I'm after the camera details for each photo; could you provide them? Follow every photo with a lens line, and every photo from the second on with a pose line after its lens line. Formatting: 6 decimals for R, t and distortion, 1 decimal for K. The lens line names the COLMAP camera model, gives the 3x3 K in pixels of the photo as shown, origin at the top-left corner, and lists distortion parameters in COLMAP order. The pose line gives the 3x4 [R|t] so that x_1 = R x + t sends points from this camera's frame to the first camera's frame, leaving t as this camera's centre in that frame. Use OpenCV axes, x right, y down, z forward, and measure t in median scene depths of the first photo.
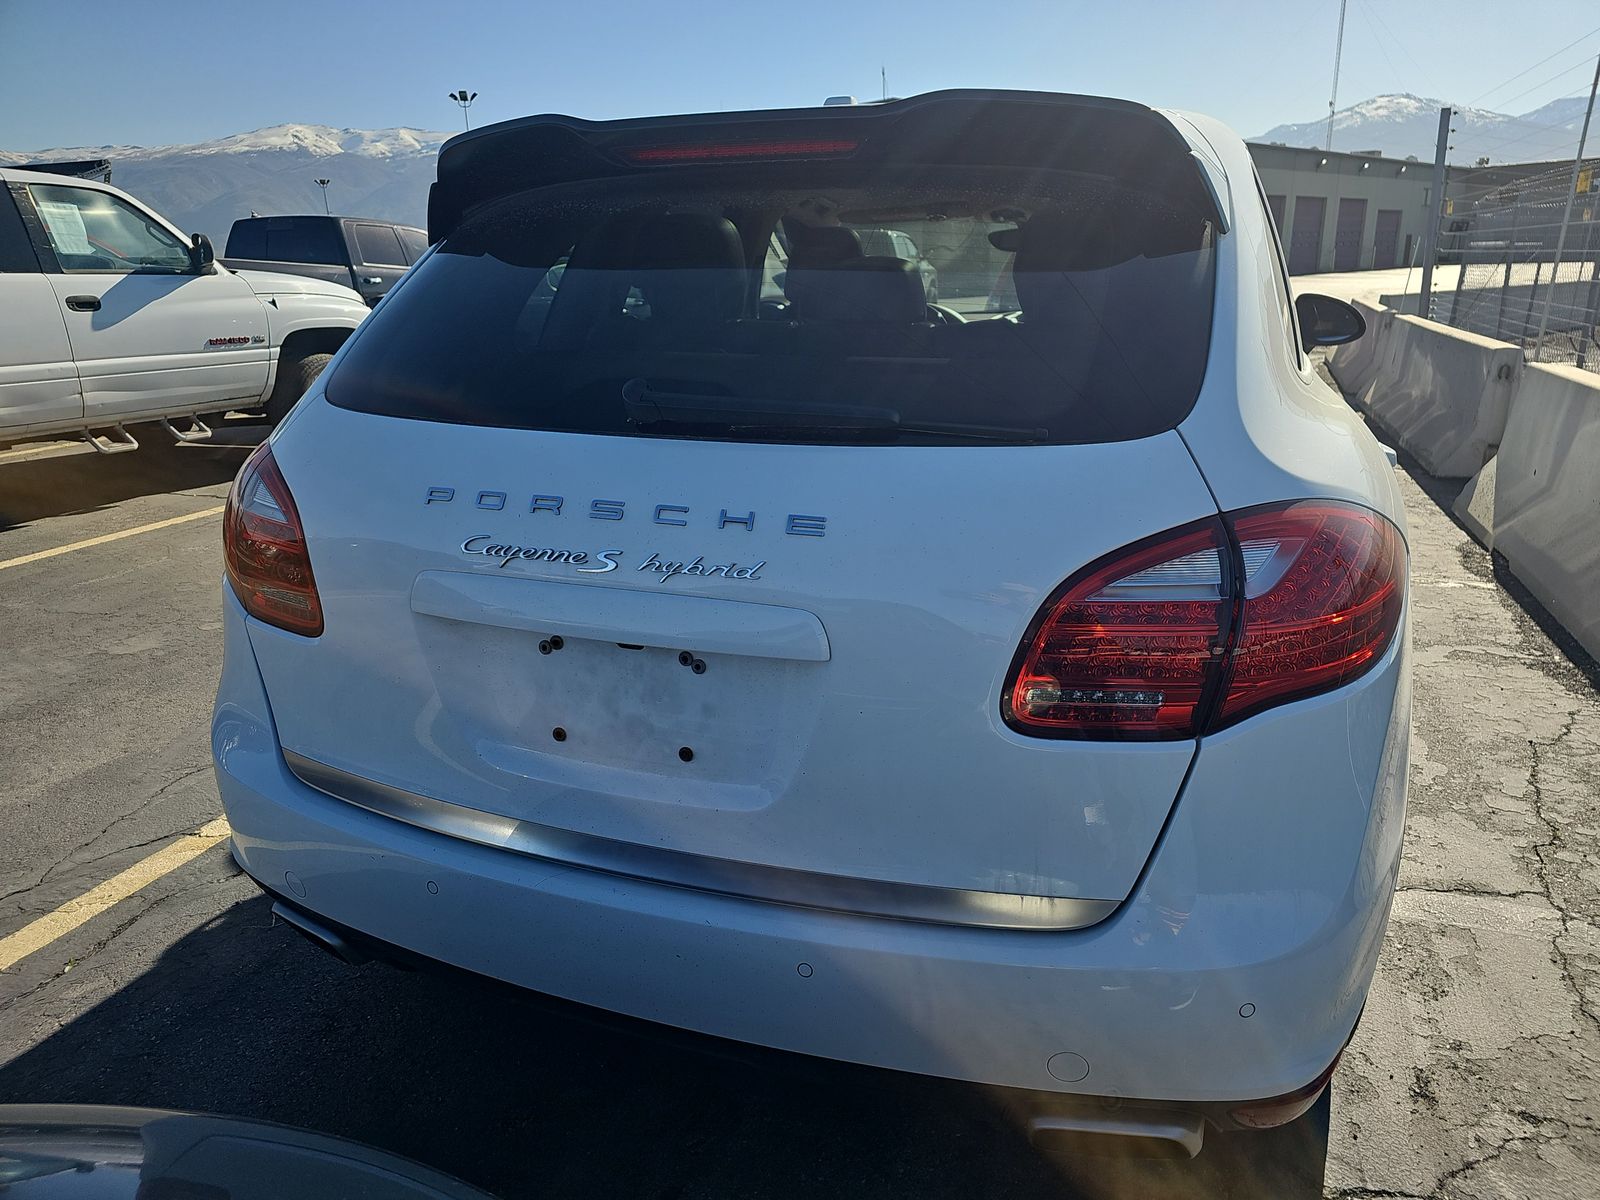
lens RADIAL K [[1076.0, 0, 800.0], [0, 1076.0, 600.0], [0, 0, 1]] dist [-0.000110, -0.003901]
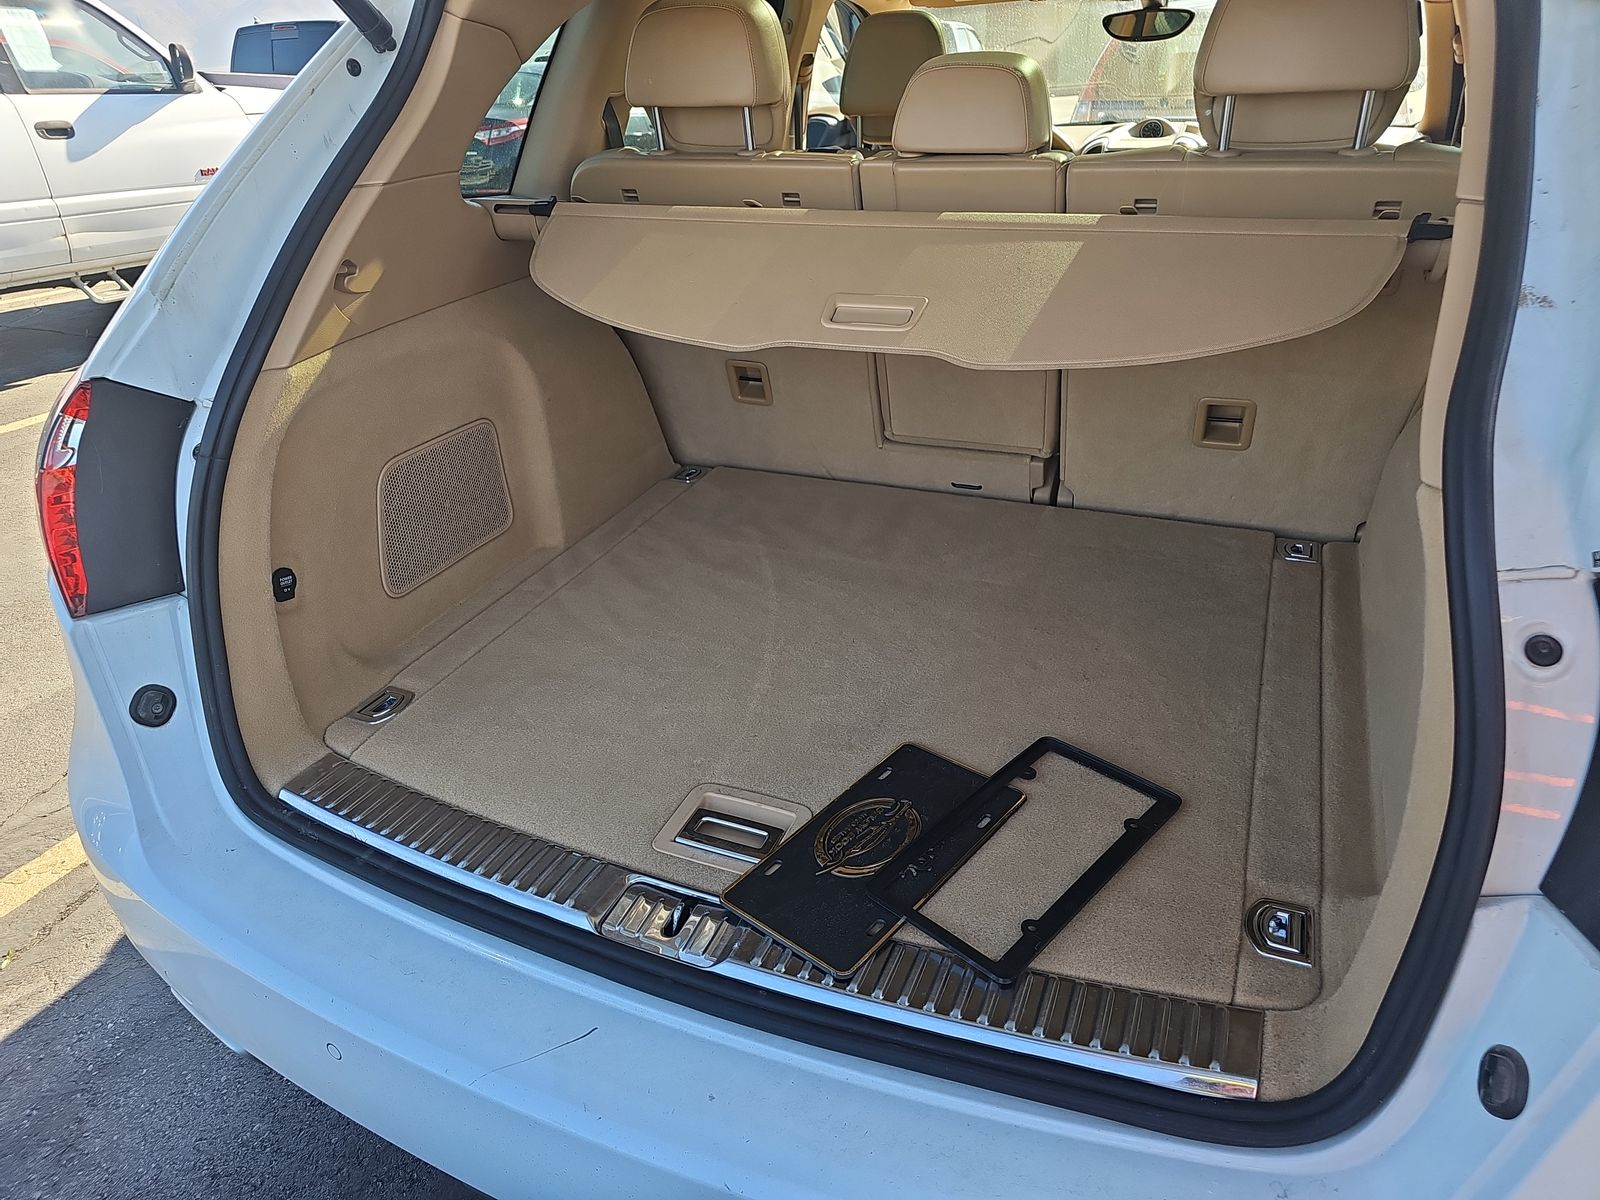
lens RADIAL K [[1027.7, 0, 800.0], [0, 1027.7, 600.0], [0, 0, 1]] dist [-0.003216, -0.000390]
pose [[0.998845, 0.004046, -0.047878, -0.003150], [0.004404, 0.984541, 0.175097, -0.037105], [0.047846, -0.175106, 0.983386, 0.120104]]
